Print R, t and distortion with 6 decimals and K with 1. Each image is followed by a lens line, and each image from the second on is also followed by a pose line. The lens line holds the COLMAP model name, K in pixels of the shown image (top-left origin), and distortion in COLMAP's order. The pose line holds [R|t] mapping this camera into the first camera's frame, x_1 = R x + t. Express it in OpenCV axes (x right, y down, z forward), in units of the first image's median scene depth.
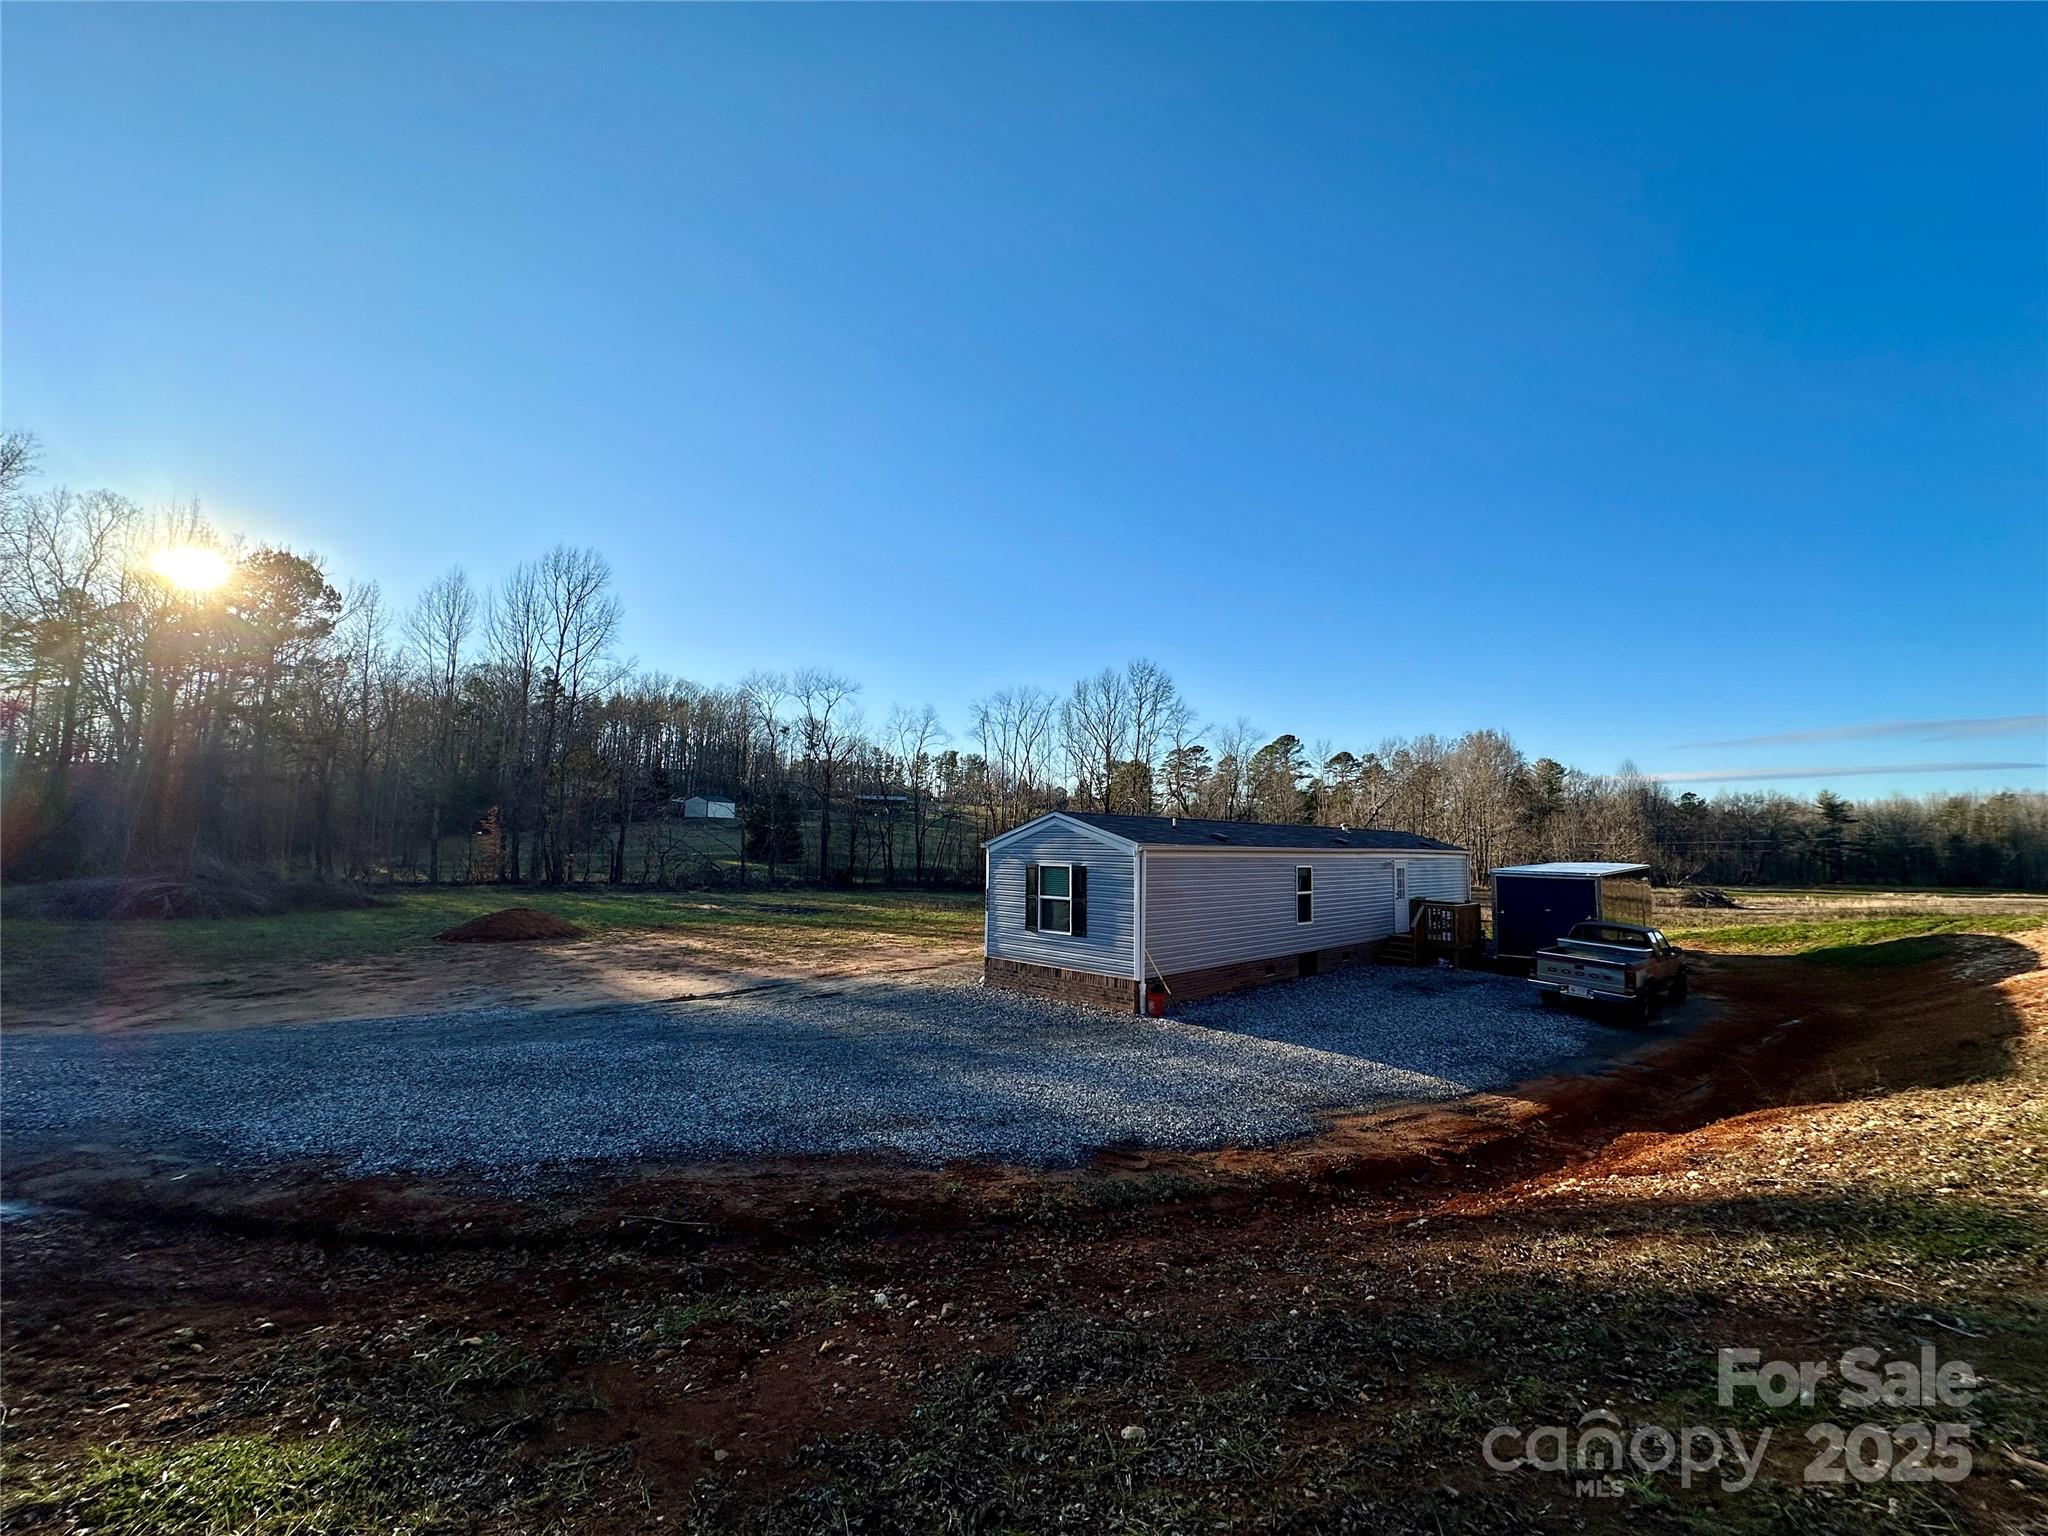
lens RADIAL K [[810.7, 0, 1023.1], [0, 810.7, 771.7], [0, 0, 1]] dist [-0.001641, 0.000652]
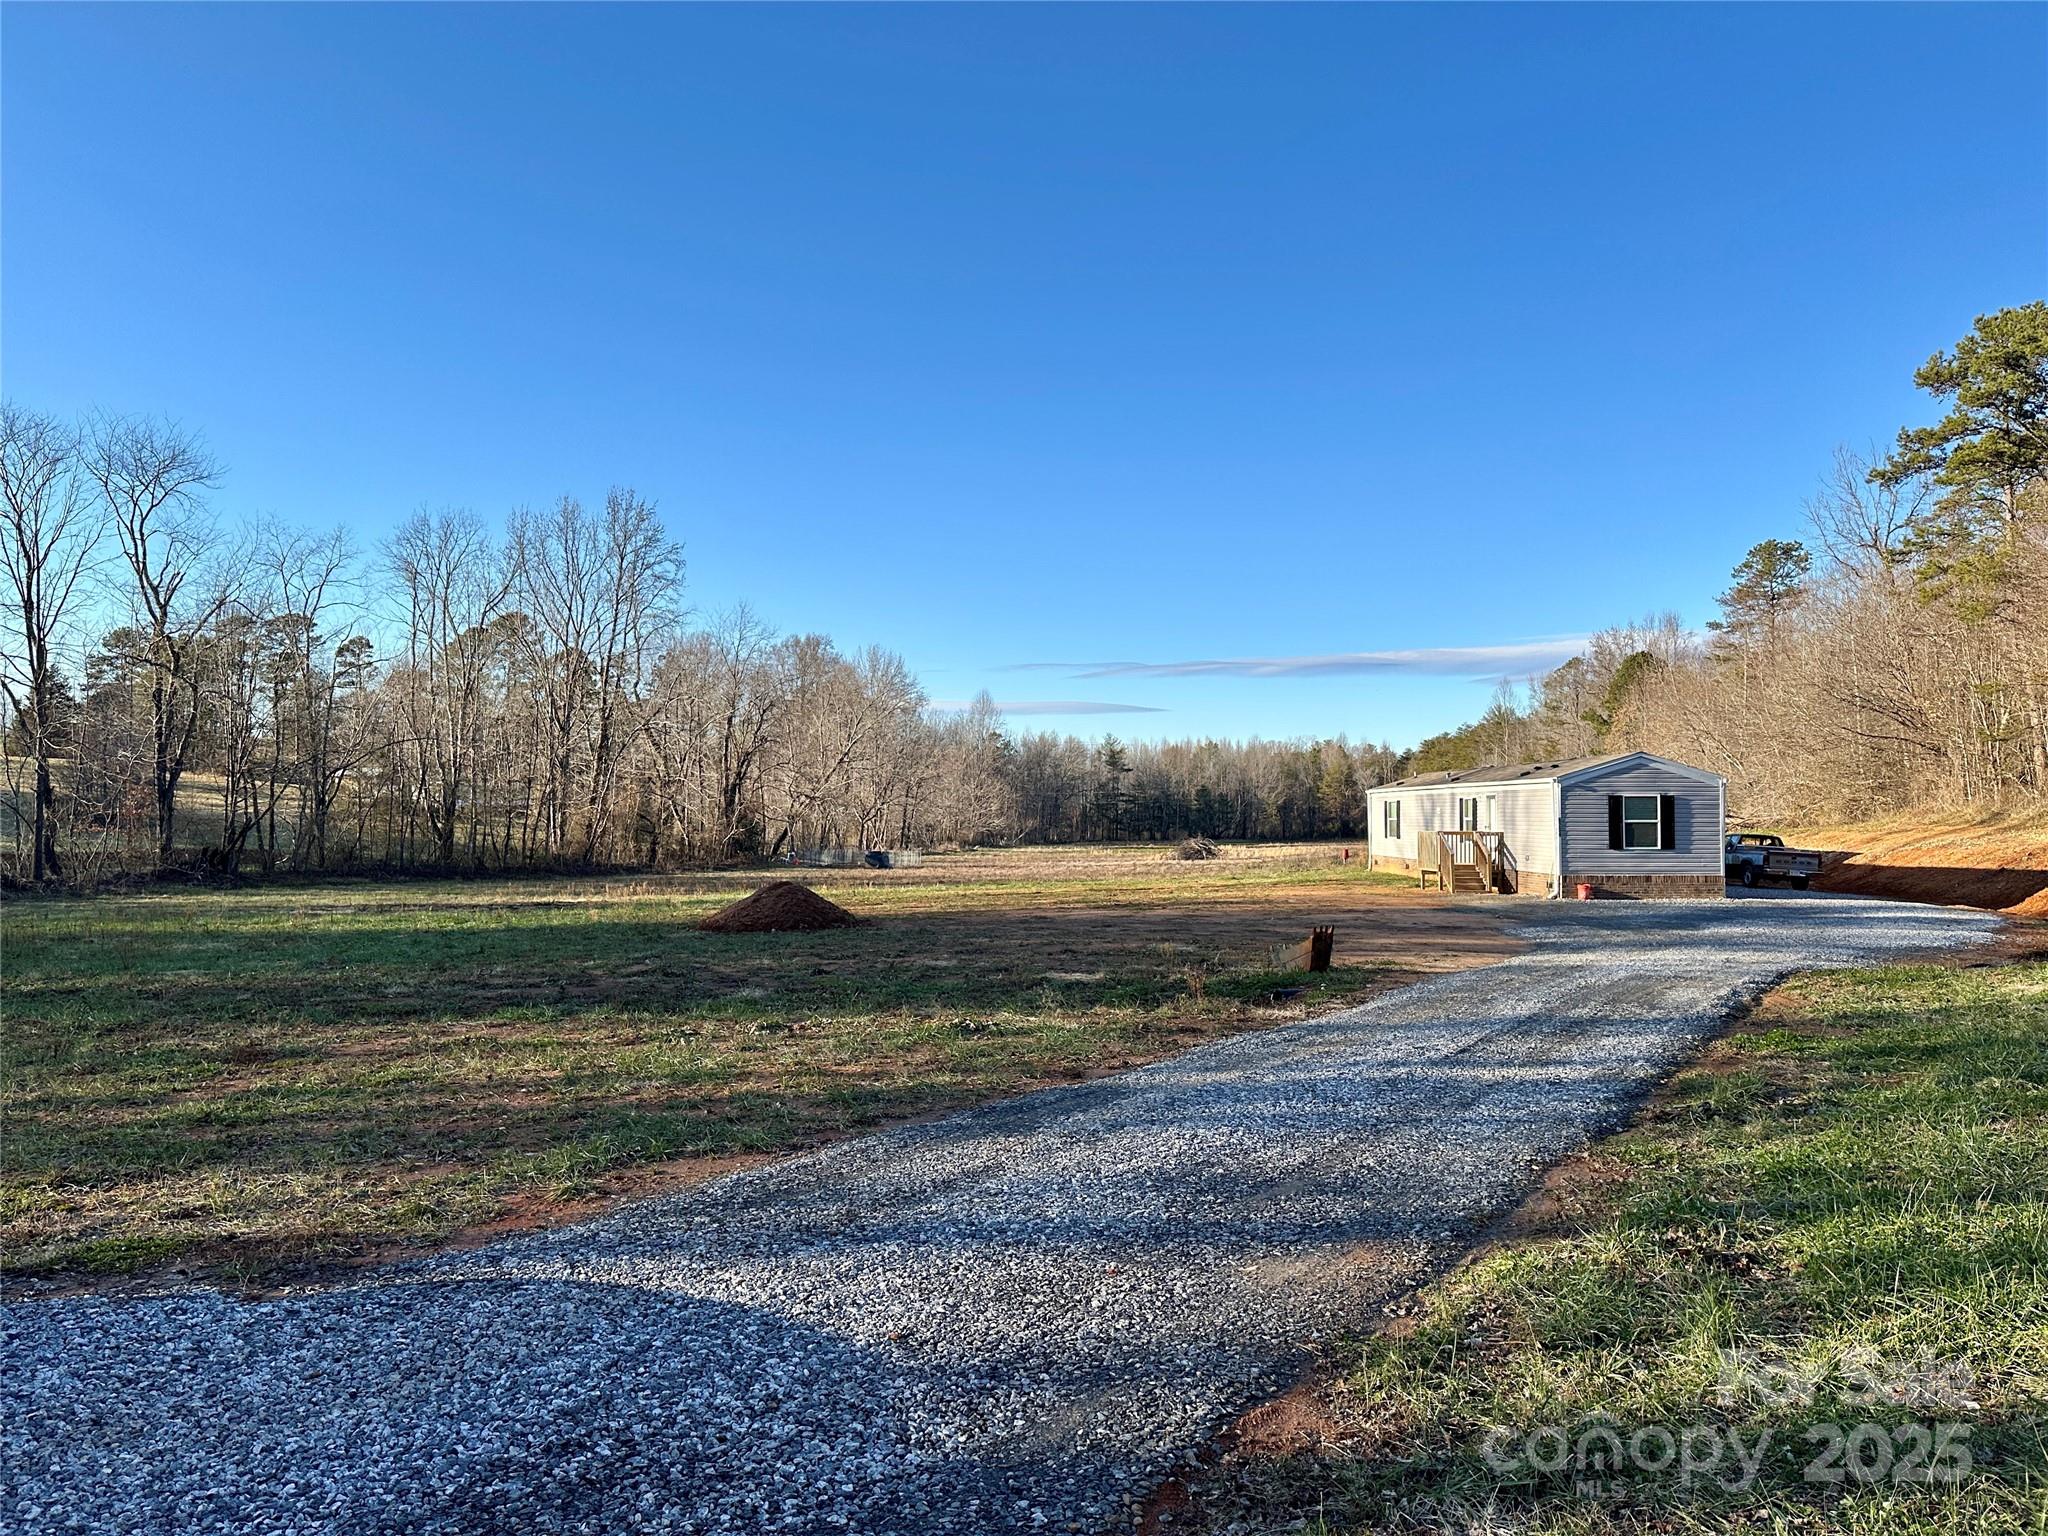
lens RADIAL K [[1432.6, 0, 1012.5], [0, 1432.6, 768.8], [0, 0, 1]] dist [0.043296, -0.008205]
pose [[0.687553, 0.008014, 0.726090, -0.886067], [-0.054564, 0.997682, 0.040656, 0.014286], [-0.724081, -0.067572, 0.686397, 0.067541]]
